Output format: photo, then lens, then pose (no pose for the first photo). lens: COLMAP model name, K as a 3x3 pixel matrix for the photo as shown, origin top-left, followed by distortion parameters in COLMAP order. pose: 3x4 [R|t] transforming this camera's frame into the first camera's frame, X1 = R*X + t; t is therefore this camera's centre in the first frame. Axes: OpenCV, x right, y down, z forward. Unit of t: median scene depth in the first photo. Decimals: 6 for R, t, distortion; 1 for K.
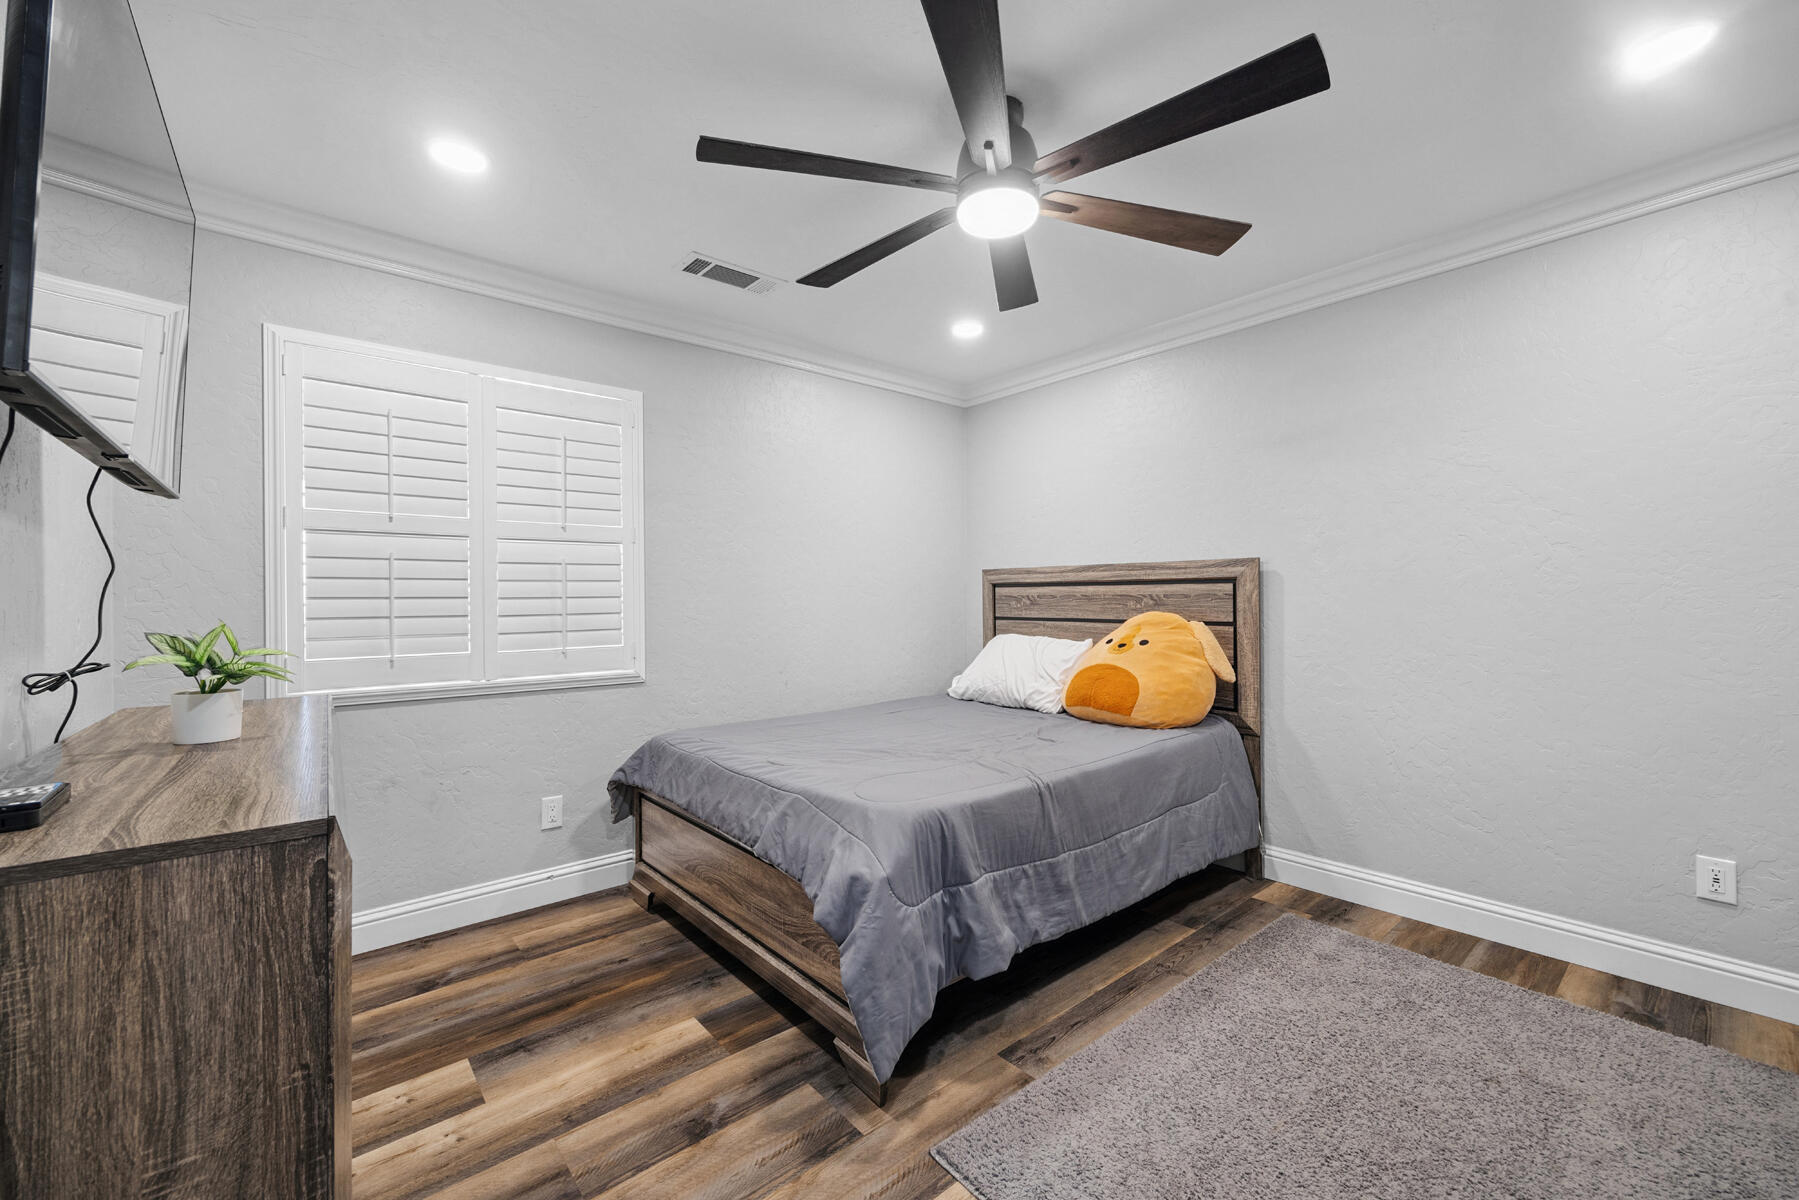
lens RADIAL K [[729.9, 0, 925.9], [0, 729.9, 599.2], [0, 0, 1]] dist [0.026535, 0.000096]
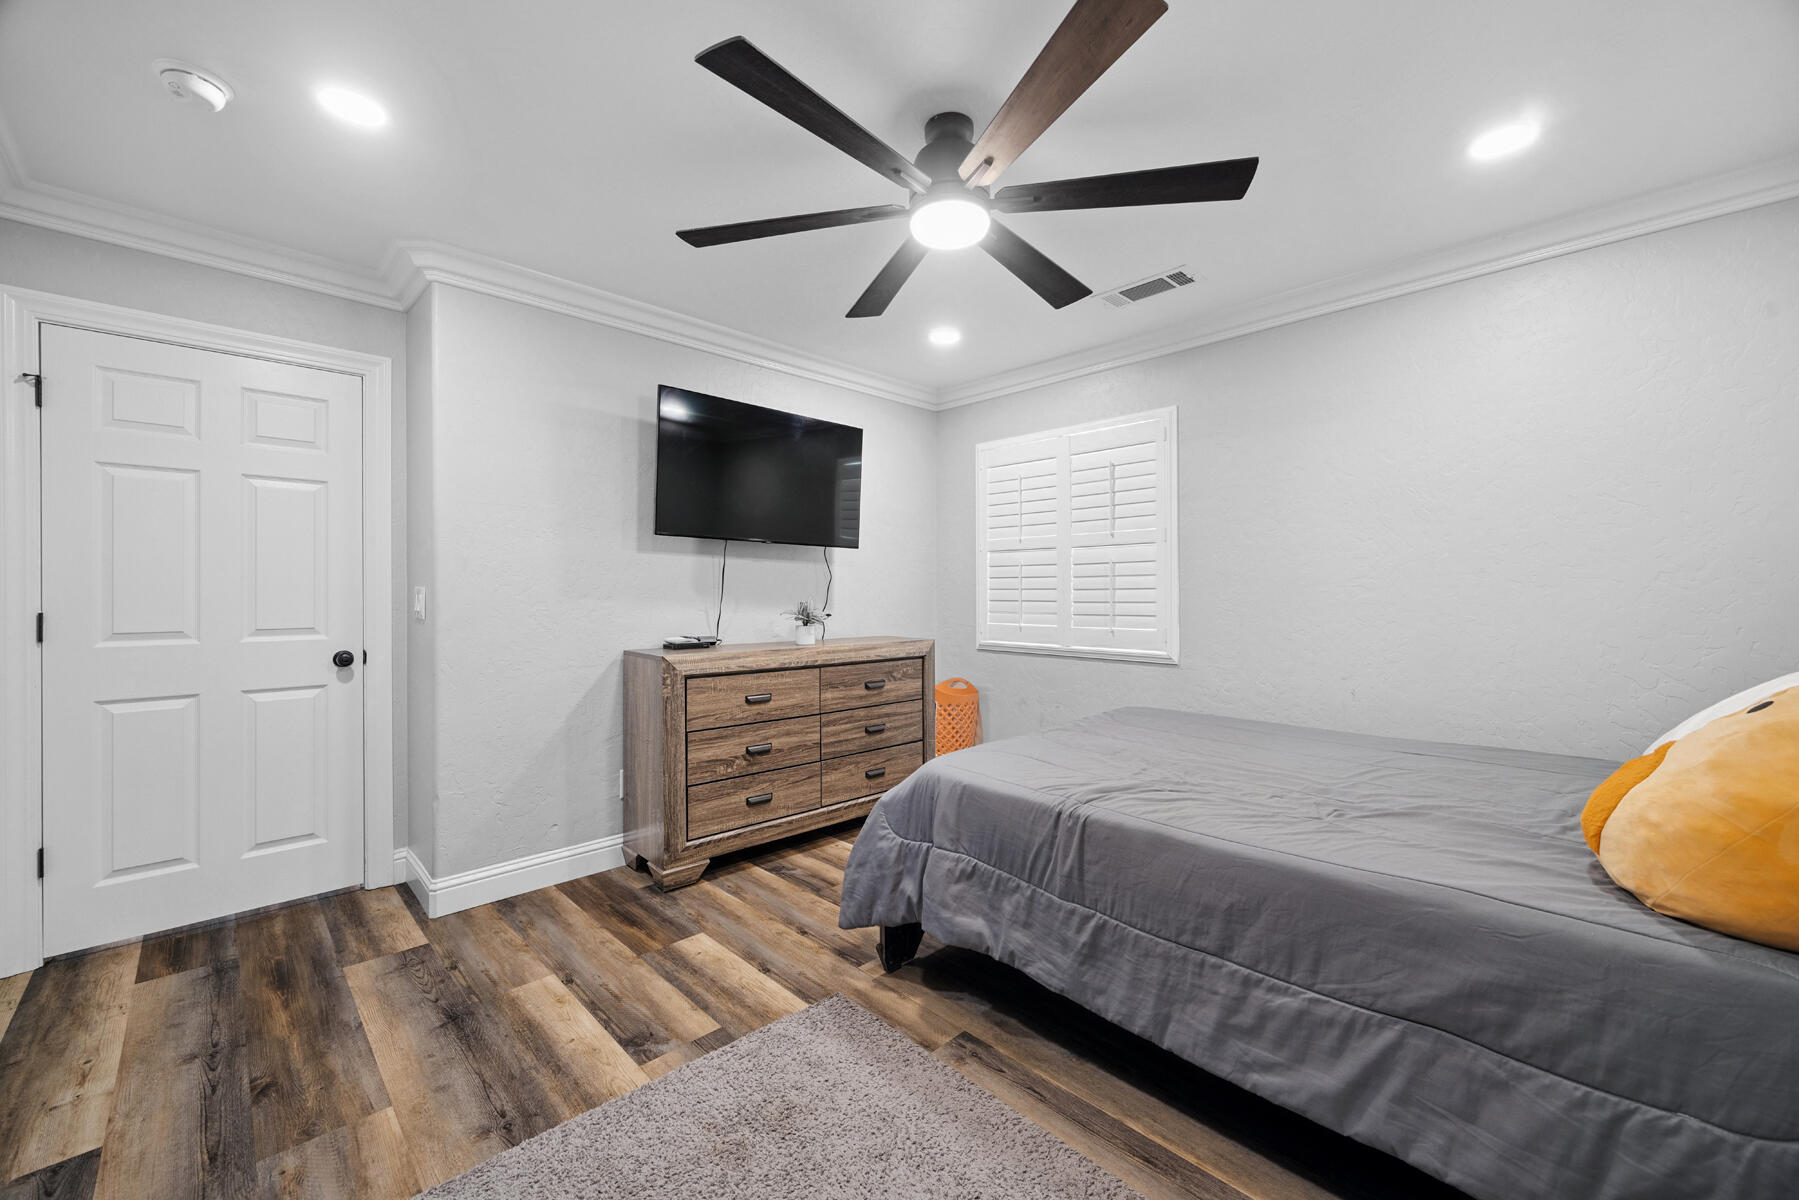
lens RADIAL K [[703.8, 0, 920.1], [0, 703.8, 599.2], [0, 0, 1]] dist [0.001406, 0.000319]
pose [[0.063241, 0.015239, -0.997882, 0.879349], [-0.005556, 0.999873, 0.014917, -0.000954], [0.997983, 0.004601, 0.063318, 0.720037]]
